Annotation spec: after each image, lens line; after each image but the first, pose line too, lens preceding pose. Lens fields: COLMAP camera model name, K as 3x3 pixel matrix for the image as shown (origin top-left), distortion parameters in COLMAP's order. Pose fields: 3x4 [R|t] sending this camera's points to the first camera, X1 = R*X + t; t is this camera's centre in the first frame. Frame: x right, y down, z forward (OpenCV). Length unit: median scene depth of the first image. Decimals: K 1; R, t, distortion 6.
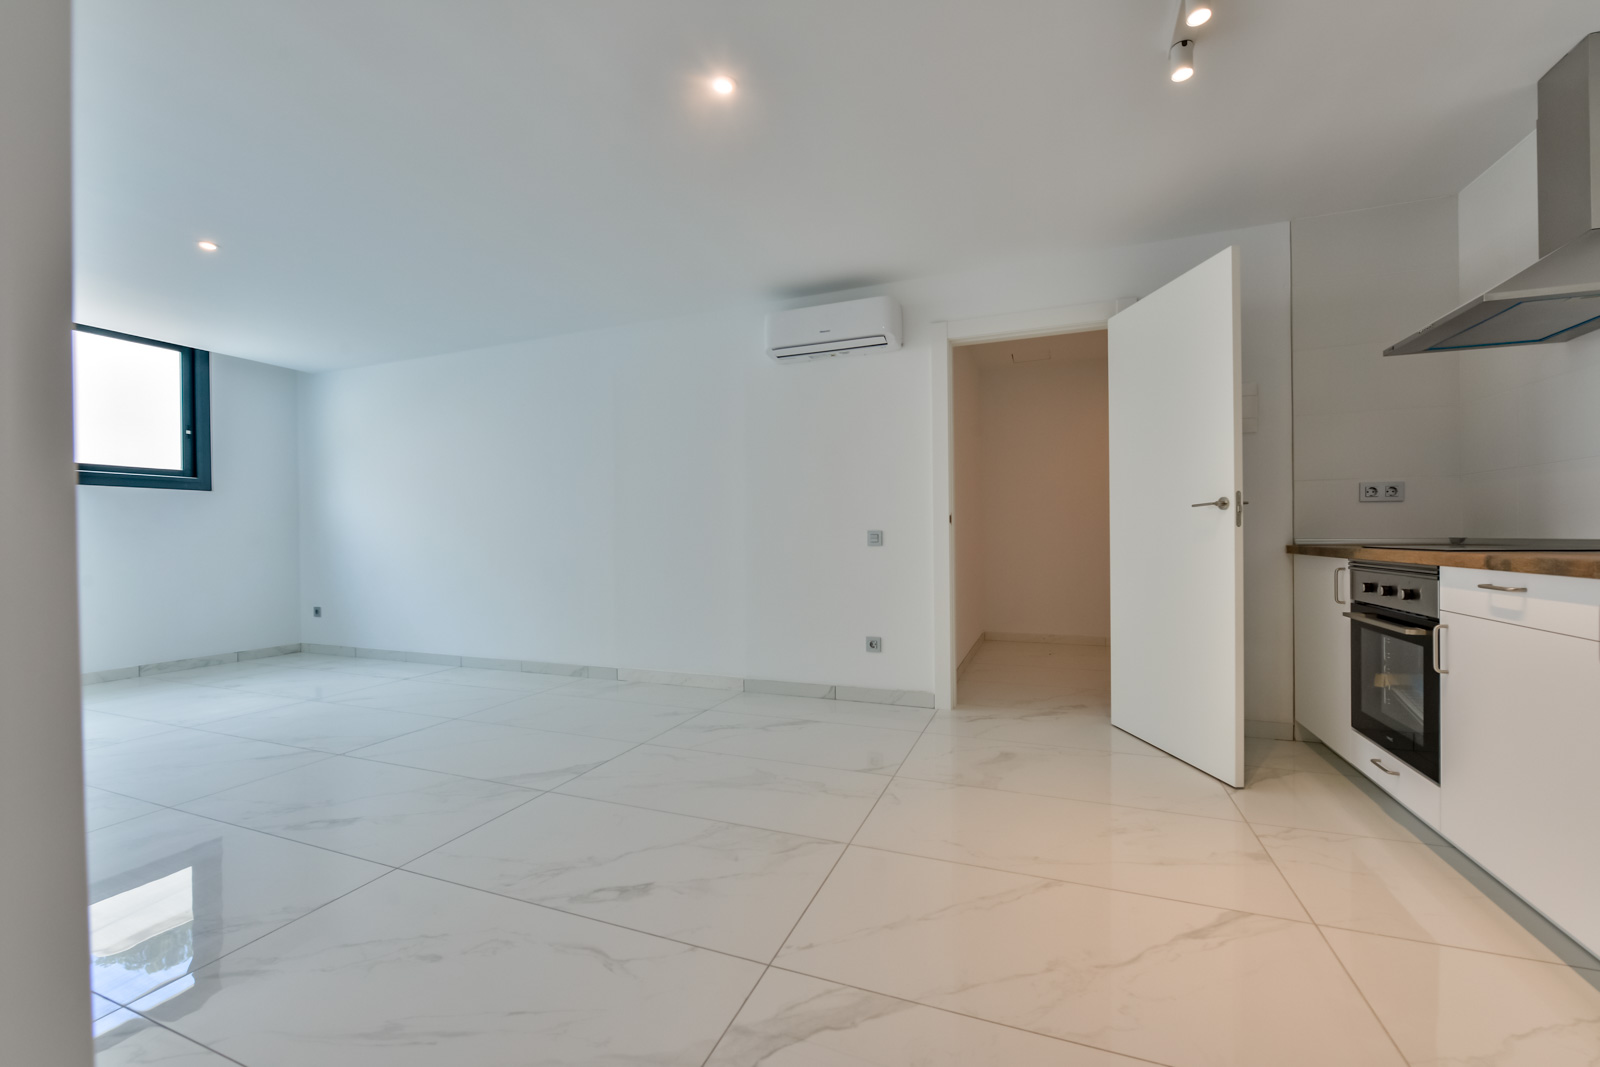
lens RADIAL K [[633.1, 0, 808.6], [0, 633.1, 537.7], [0, 0, 1]] dist [-0.039859, -0.000076]
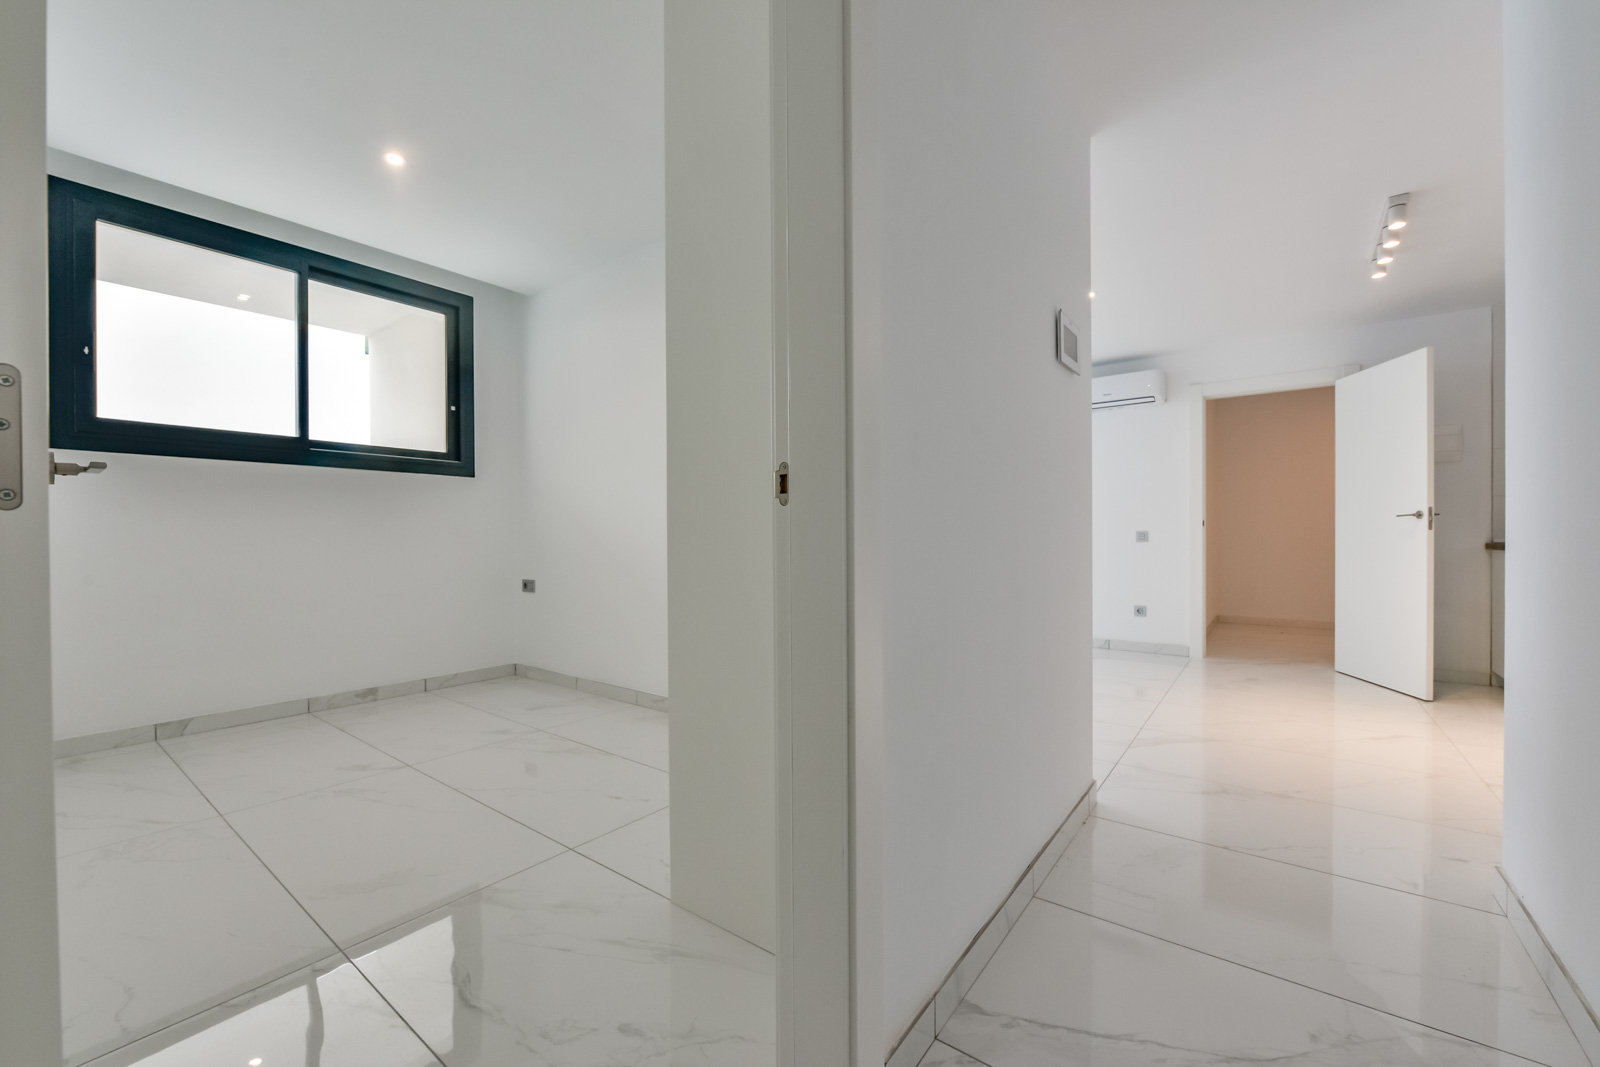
lens RADIAL K [[640.0, 0, 804.9], [0, 640.0, 540.6], [0, 0, 1]] dist [-0.014174, -0.000241]
pose [[0.963149, 0.008708, -0.268826, -0.288877], [-0.006862, 0.999946, 0.007806, 0.004998], [0.268880, -0.005674, 0.963157, -0.706381]]
